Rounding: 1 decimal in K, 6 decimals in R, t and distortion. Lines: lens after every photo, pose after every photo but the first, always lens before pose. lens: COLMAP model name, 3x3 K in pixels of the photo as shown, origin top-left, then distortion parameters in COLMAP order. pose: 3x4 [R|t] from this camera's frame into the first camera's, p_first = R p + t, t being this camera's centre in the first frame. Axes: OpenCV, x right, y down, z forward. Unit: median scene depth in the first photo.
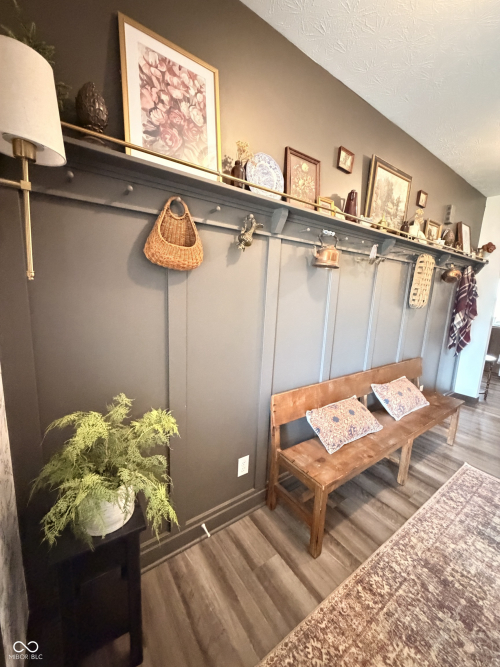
lens RADIAL K [[267.4, 0, 253.7], [0, 267.4, 334.6], [0, 0, 1]] dist [-0.002620, 0.000429]
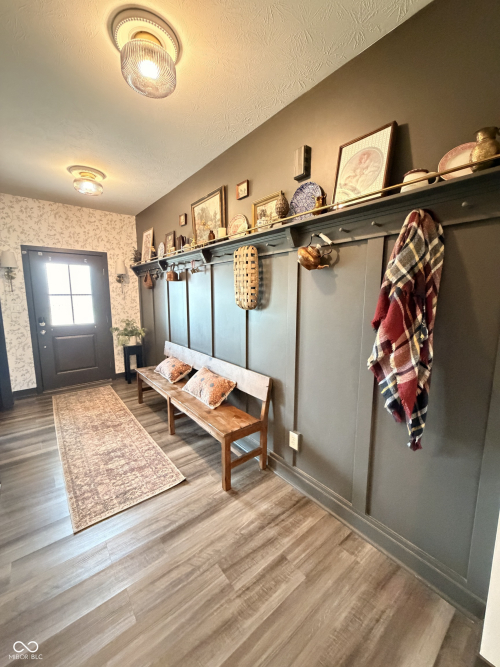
lens RADIAL K [[267.4, 0, 254.1], [0, 267.4, 332.9], [0, 0, 1]] dist [-0.002620, 0.000429]
pose [[0.064862, 0.080824, -0.994616, 2.148594], [-0.188136, 0.979831, 0.067354, -0.132024], [0.979999, 0.182755, 0.078760, 1.376144]]
